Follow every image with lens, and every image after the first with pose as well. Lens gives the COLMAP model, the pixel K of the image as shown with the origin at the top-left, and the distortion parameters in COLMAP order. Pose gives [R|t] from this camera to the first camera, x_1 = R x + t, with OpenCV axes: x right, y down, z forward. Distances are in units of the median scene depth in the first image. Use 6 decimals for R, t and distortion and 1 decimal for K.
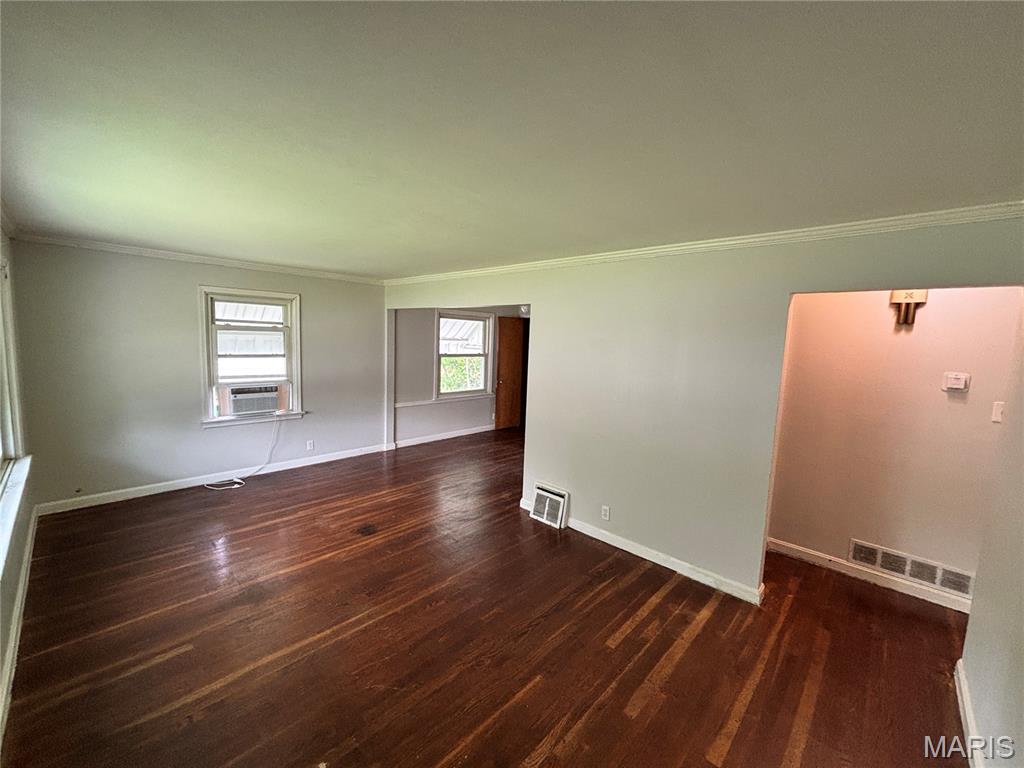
lens RADIAL K [[416.7, 0, 509.5], [0, 416.7, 378.0], [0, 0, 1]] dist [-0.000815, 0.001276]
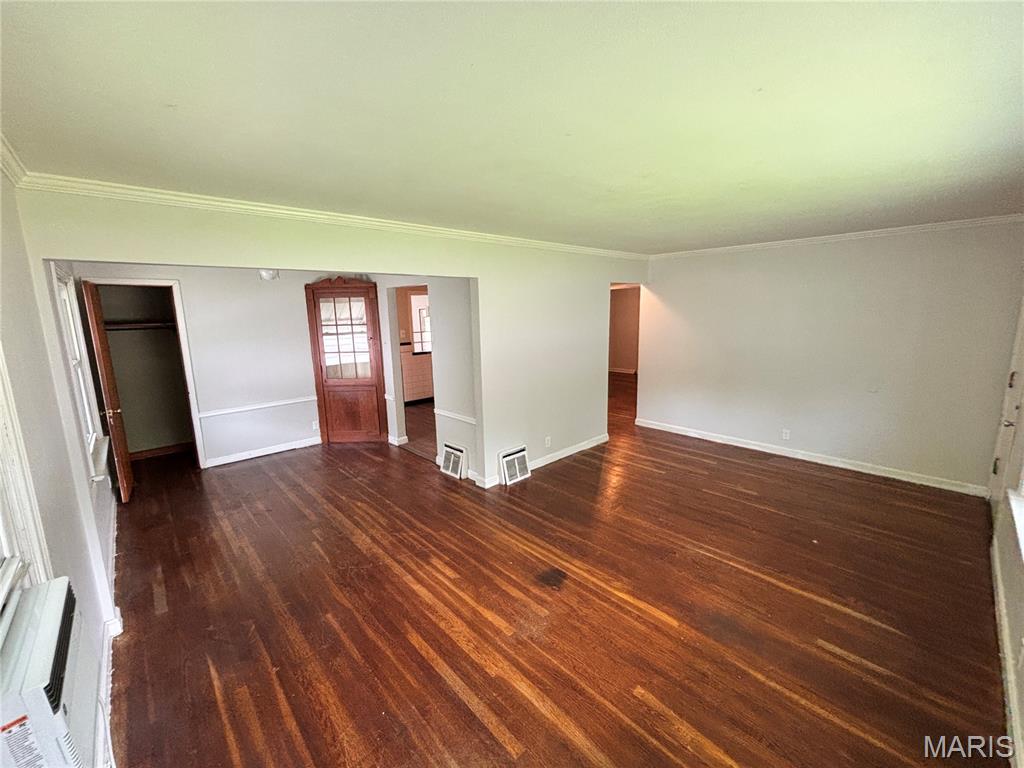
lens RADIAL K [[416.7, 0, 504.5], [0, 416.7, 382.2], [0, 0, 1]] dist [-0.000815, 0.001276]
pose [[0.069108, -0.215207, 0.974120, -1.000303], [0.123114, 0.970830, 0.205746, -0.148969], [-0.989983, 0.105709, 0.093587, 0.961818]]
